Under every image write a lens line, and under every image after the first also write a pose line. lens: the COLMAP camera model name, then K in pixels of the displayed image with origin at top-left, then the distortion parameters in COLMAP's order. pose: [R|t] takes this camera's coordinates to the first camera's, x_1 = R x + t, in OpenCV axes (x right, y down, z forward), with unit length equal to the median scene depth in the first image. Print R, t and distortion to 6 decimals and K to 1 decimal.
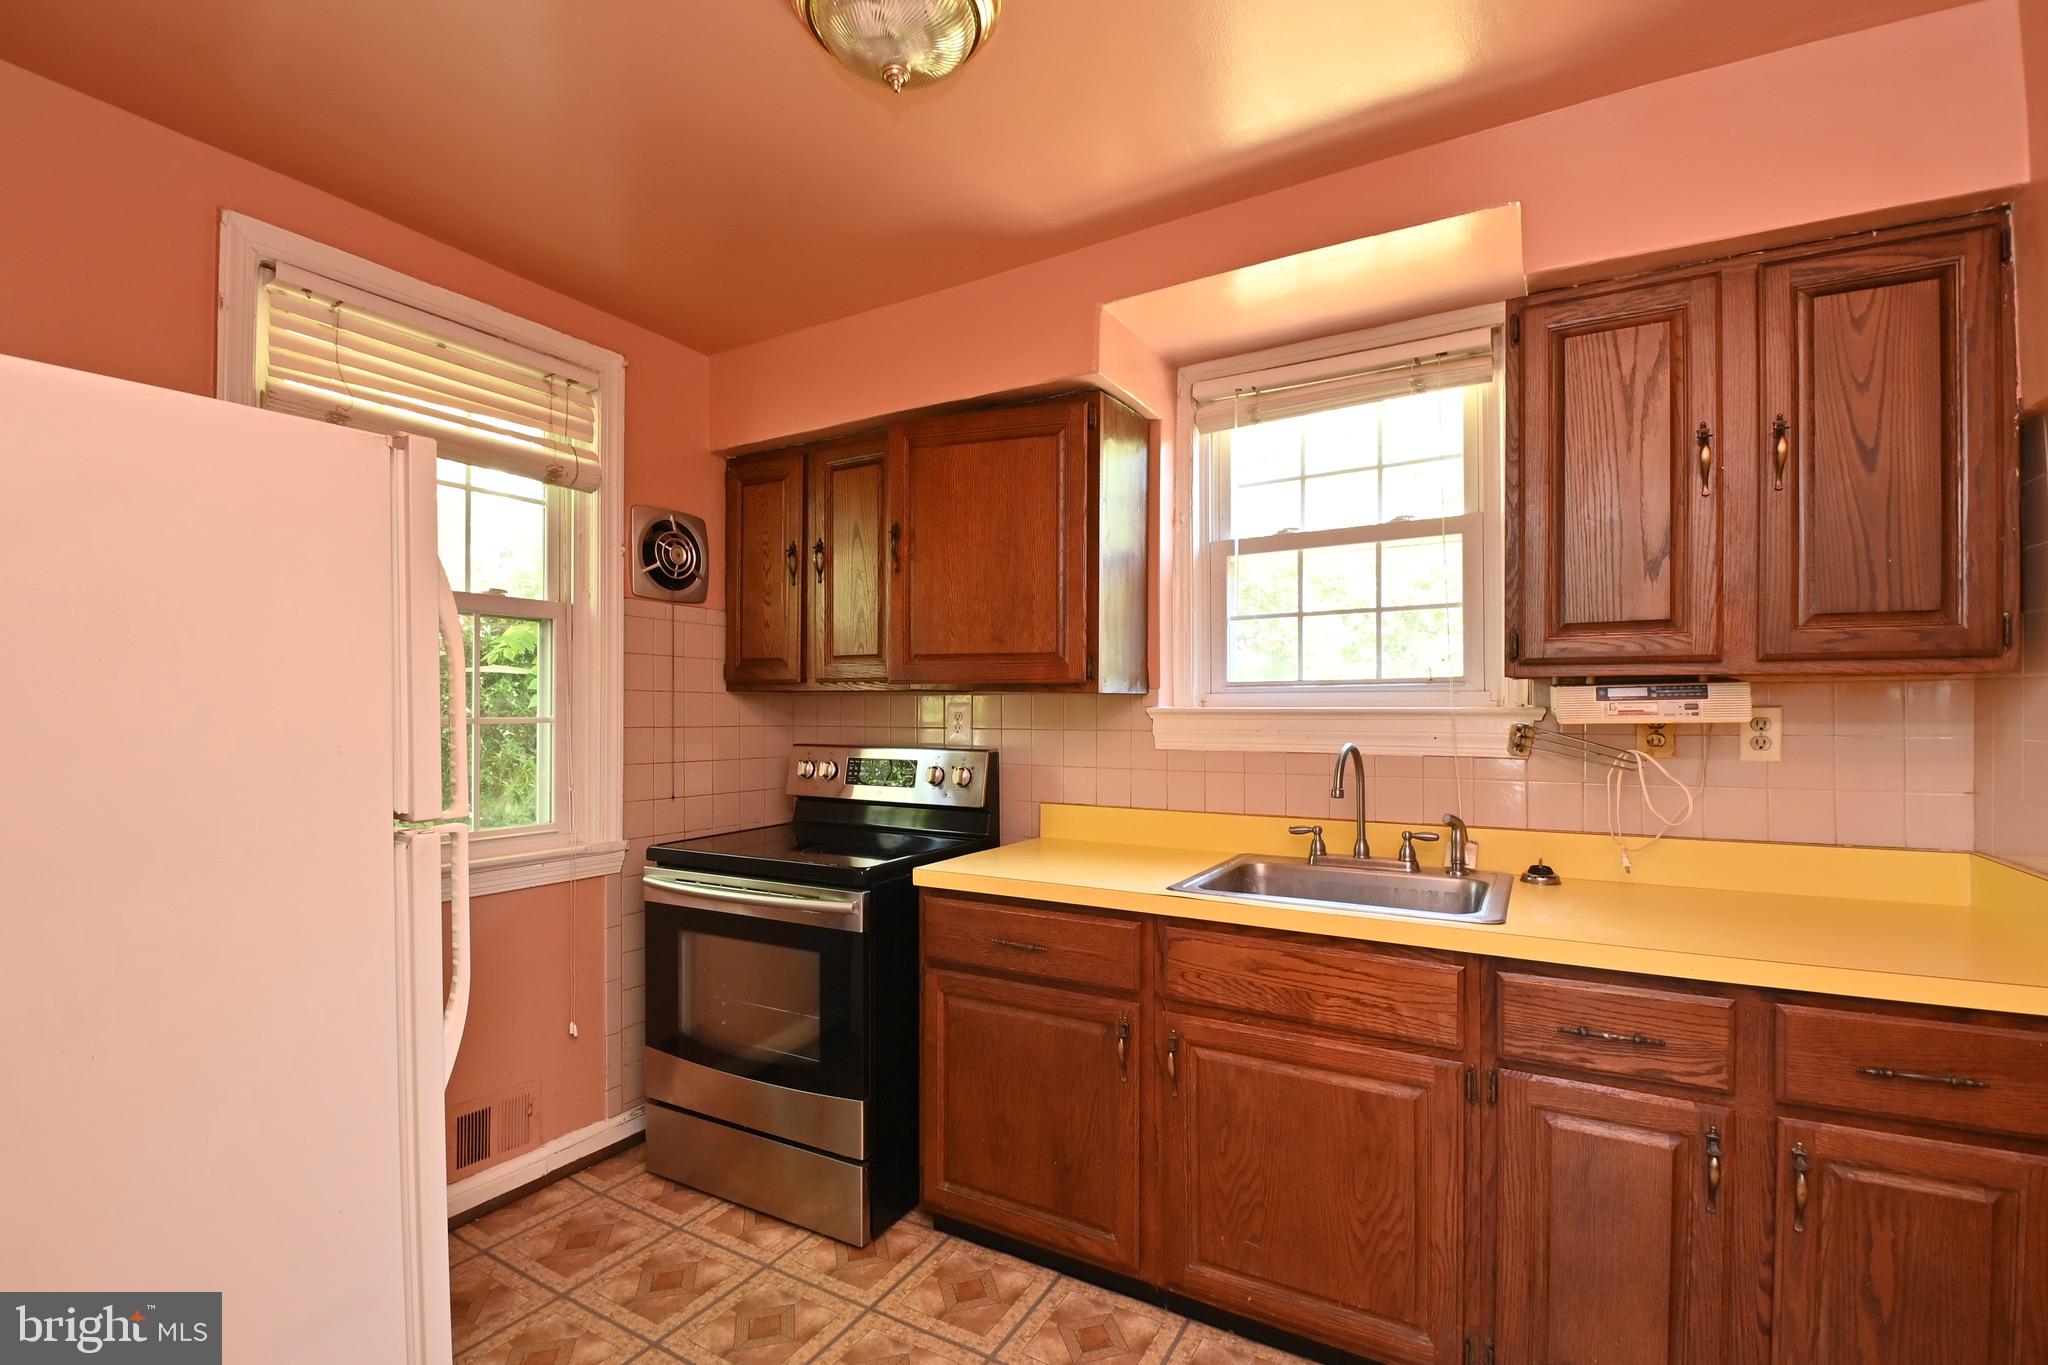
lens RADIAL K [[923.7, 0, 1022.6], [0, 923.7, 714.2], [0, 0, 1]] dist [0.001407, -0.014611]
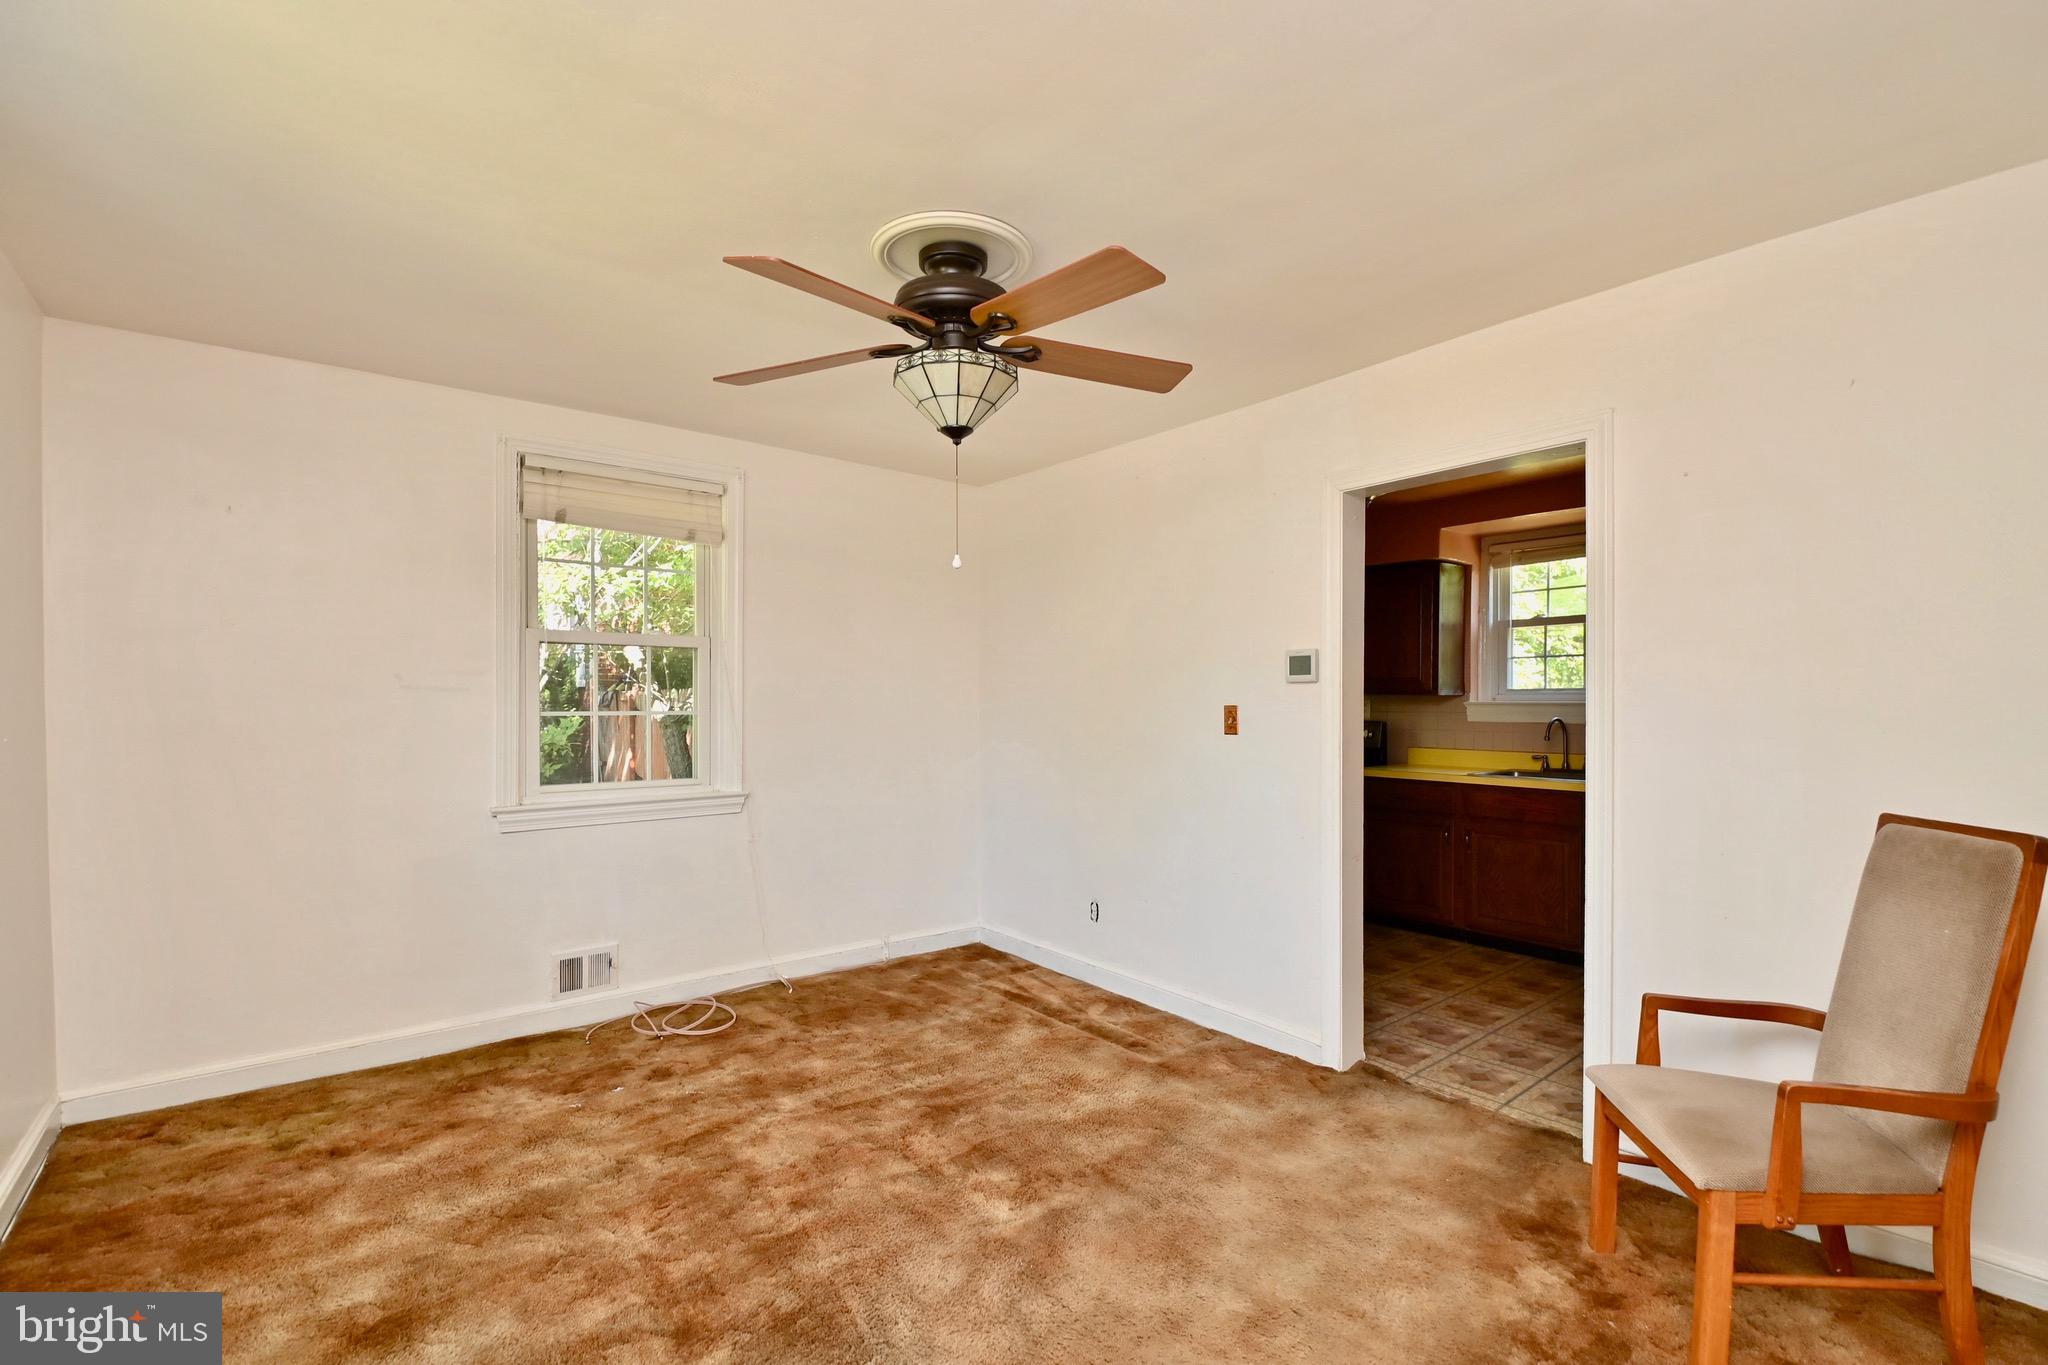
lens RADIAL K [[897.2, 0, 1028.8], [0, 897.2, 716.8], [0, 0, 1]] dist [0.027773, -0.032761]
pose [[0.943802, 0.007243, -0.330432, -0.147287], [0.001377, 0.999665, 0.025847, -0.033003], [0.330508, -0.024850, 0.943476, -1.545825]]
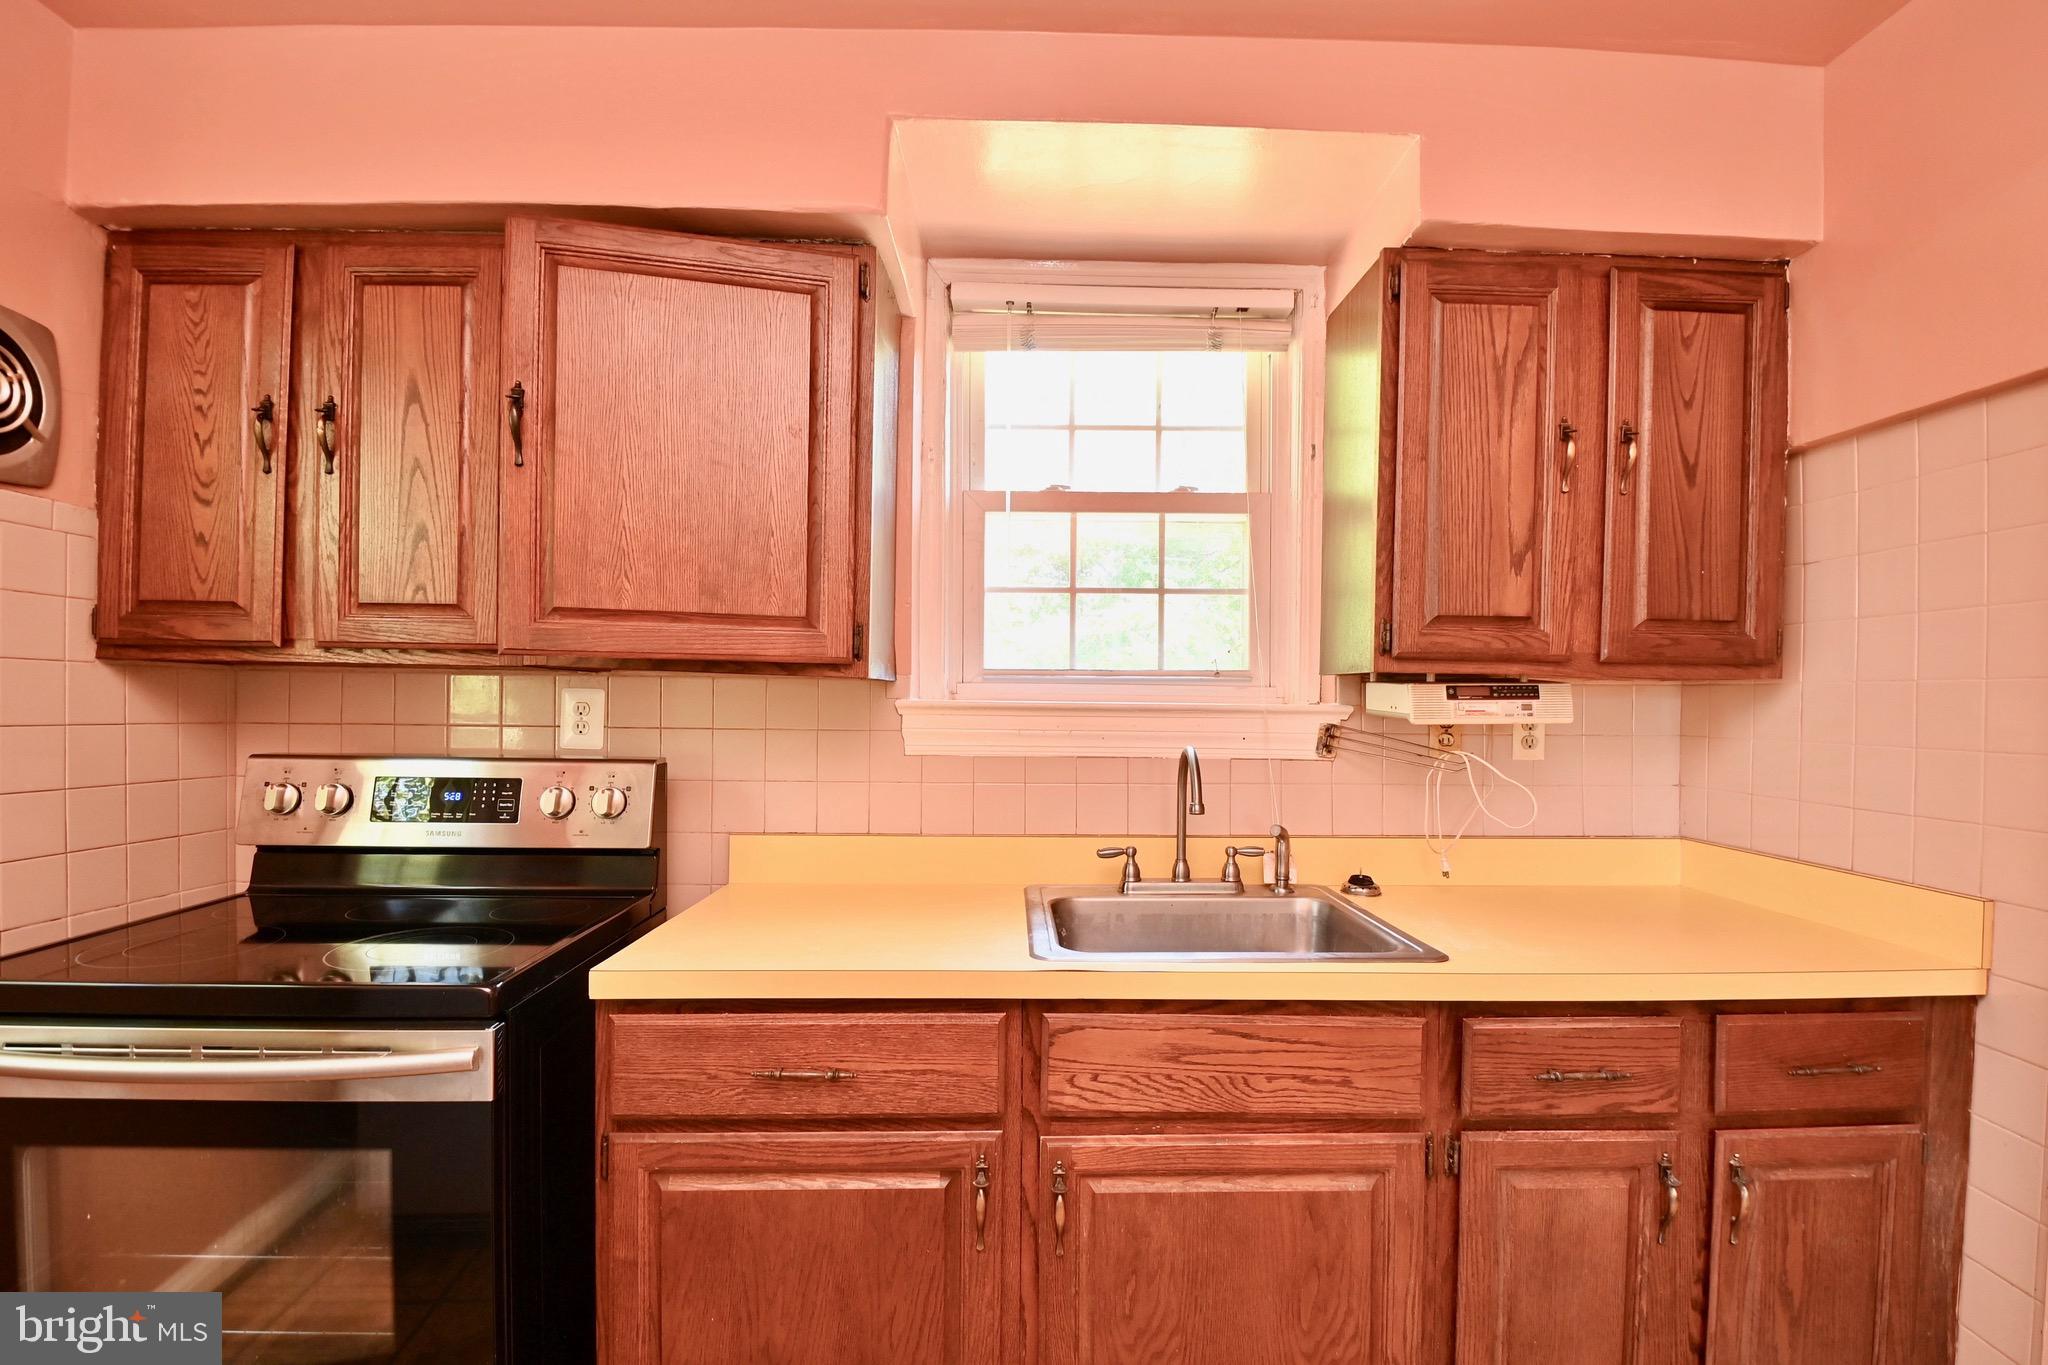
lens RADIAL K [[903.6, 0, 1030.3], [0, 903.6, 714.2], [0, 0, 1]] dist [0.002928, -0.015658]
pose [[0.843554, 0.004698, 0.537024, -0.199405], [-0.009988, 0.999926, 0.006941, -0.001591], [-0.536952, -0.011219, 0.843538, 0.387674]]
